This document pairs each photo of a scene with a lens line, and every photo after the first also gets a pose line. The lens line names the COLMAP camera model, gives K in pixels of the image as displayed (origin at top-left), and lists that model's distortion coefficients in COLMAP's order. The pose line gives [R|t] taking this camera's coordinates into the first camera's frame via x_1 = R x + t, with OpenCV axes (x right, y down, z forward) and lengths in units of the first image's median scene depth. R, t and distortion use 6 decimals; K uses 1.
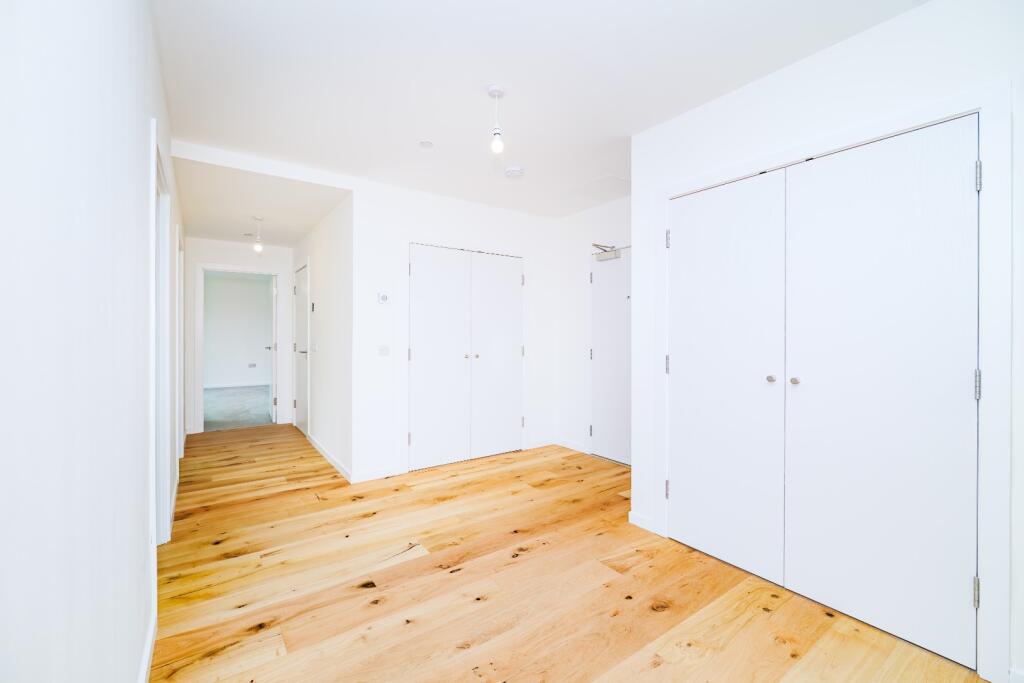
lens RADIAL K [[428.7, 0, 510.2], [0, 428.7, 336.0], [0, 0, 1]] dist [-0.001449, -0.000204]
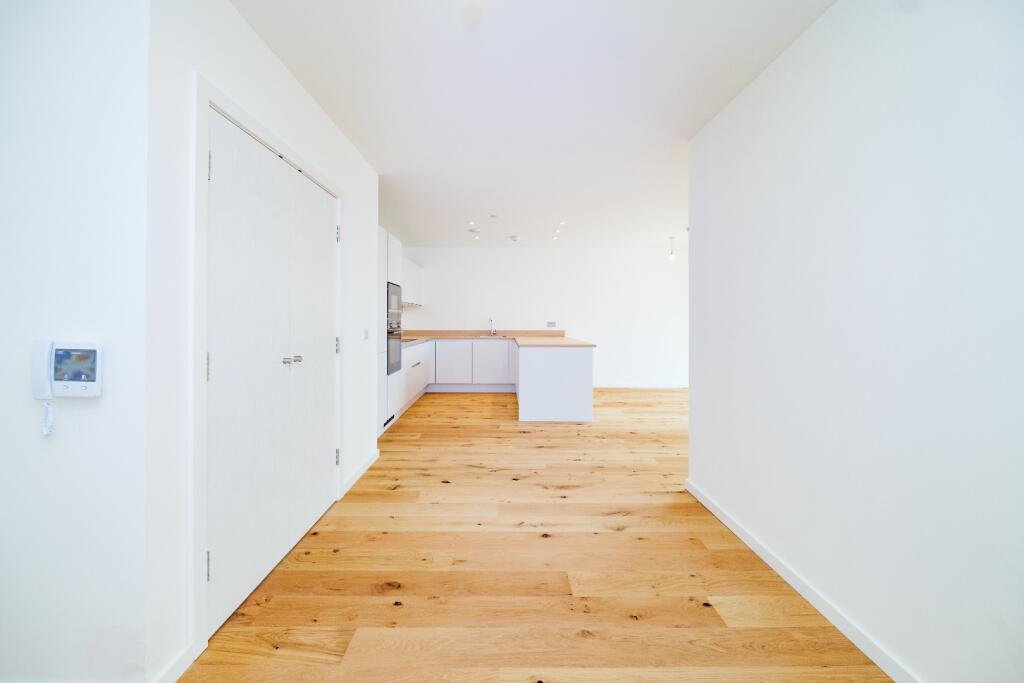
lens RADIAL K [[416.4, 0, 512.0], [0, 416.4, 341.5], [0, 0, 1]] dist [-0.000119, -0.000157]
pose [[-0.820374, -0.034961, 0.570758, -0.443347], [-0.003741, 0.998436, 0.055781, -0.000776], [-0.571815, 0.043626, -0.819222, 1.680406]]
